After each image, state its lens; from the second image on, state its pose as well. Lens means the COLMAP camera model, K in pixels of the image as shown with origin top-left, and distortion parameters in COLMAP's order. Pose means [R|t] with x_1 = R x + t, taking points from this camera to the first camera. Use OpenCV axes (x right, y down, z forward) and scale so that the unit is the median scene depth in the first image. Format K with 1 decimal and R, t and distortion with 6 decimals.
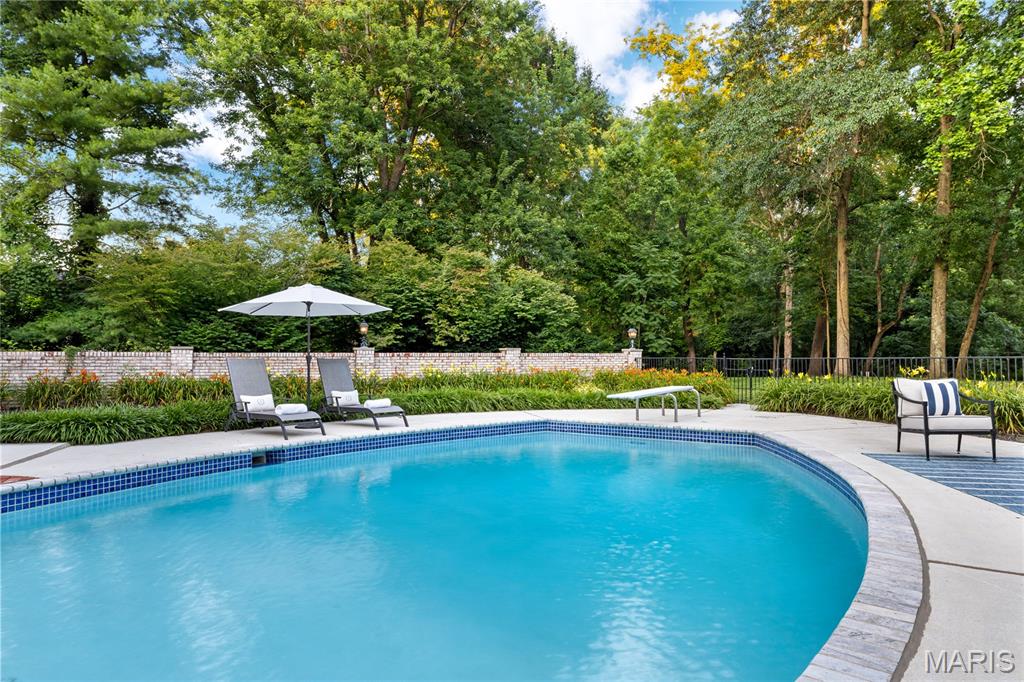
lens RADIAL K [[646.6, 0, 521.3], [0, 646.6, 340.9], [0, 0, 1]] dist [-0.001650, -0.000106]
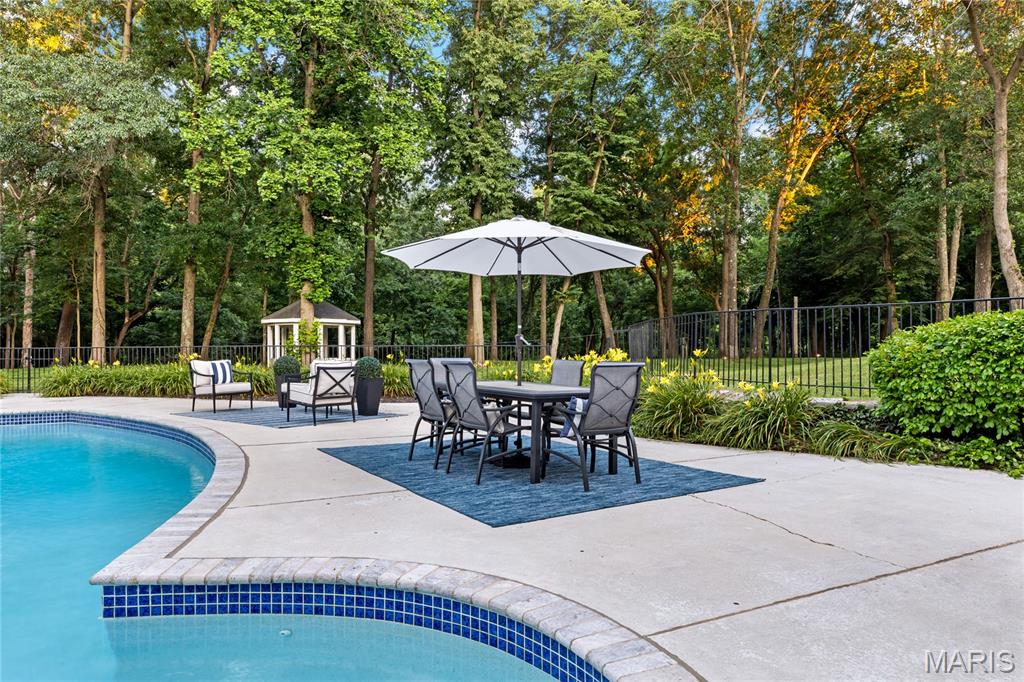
lens RADIAL K [[659.1, 0, 517.8], [0, 659.1, 341.1], [0, 0, 1]] dist [0.002146, -0.000427]
pose [[0.492038, 0.004652, 0.870561, -0.110951], [-0.018691, 0.999812, 0.005221, -0.002046], [-0.870373, -0.018840, 0.492032, -0.114493]]
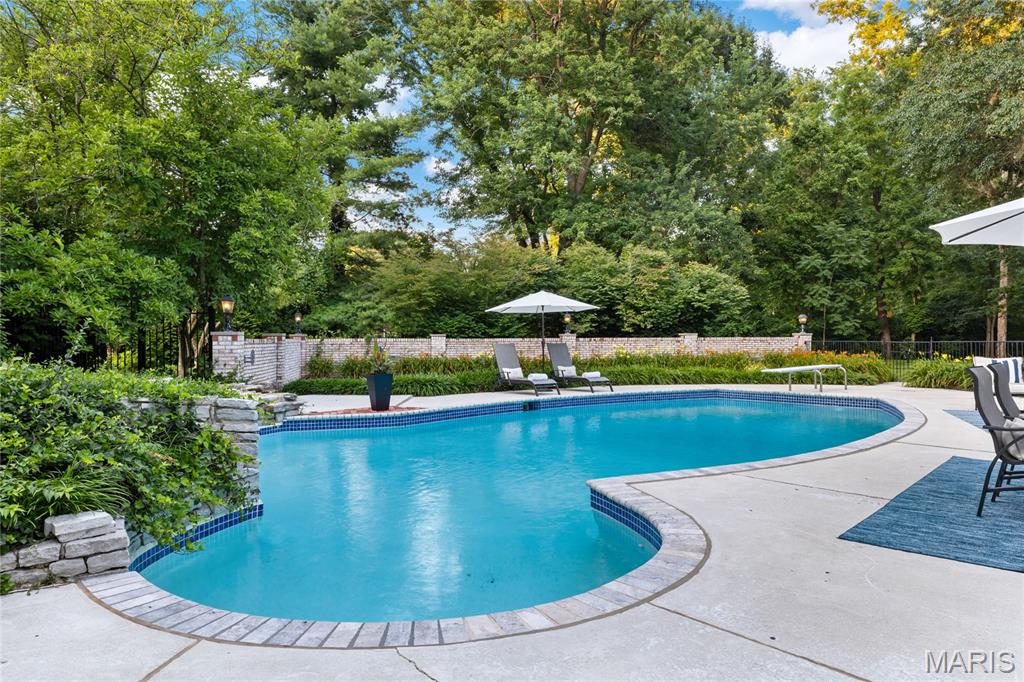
lens RADIAL K [[685.5, 0, 518.4], [0, 685.5, 340.5], [0, 0, 1]] dist [-0.004705, 0.000827]
pose [[0.966124, -0.003408, -0.258056, 0.004723], [0.010242, 0.999631, 0.025142, -0.007735], [0.257875, -0.026933, 0.965803, -0.213924]]
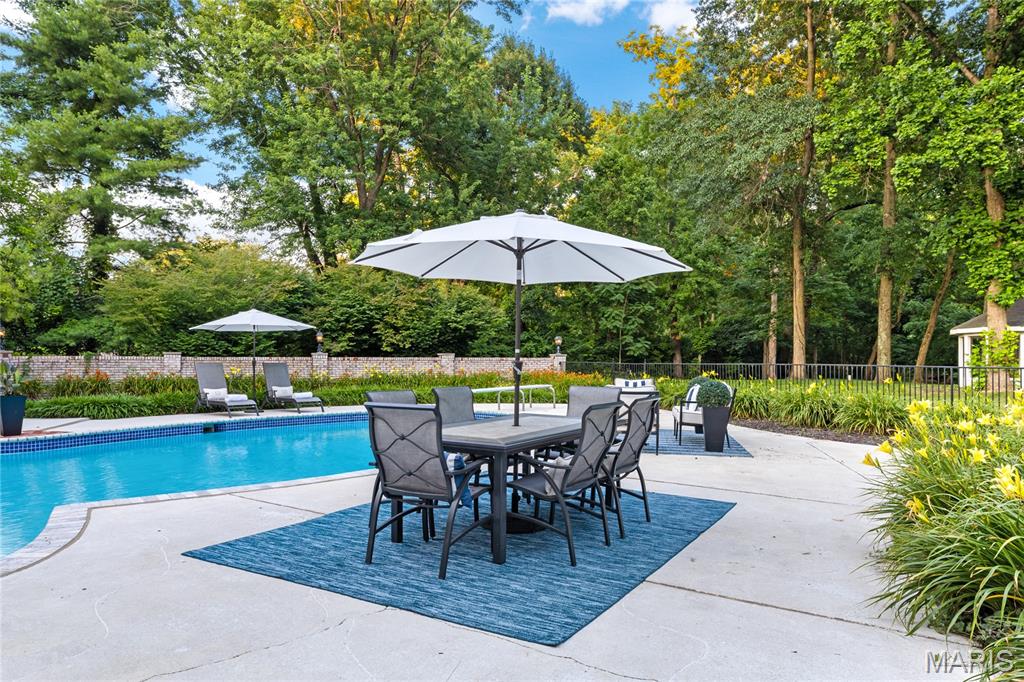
lens RADIAL K [[695.2, 0, 517.7], [0, 695.2, 351.7], [0, 0, 1]] dist [-0.000082, -0.000601]
pose [[0.998688, 0.003389, -0.051098, 0.139273], [-0.002562, 0.999865, 0.016239, -0.009896], [0.051146, -0.016087, 0.998562, -0.206661]]
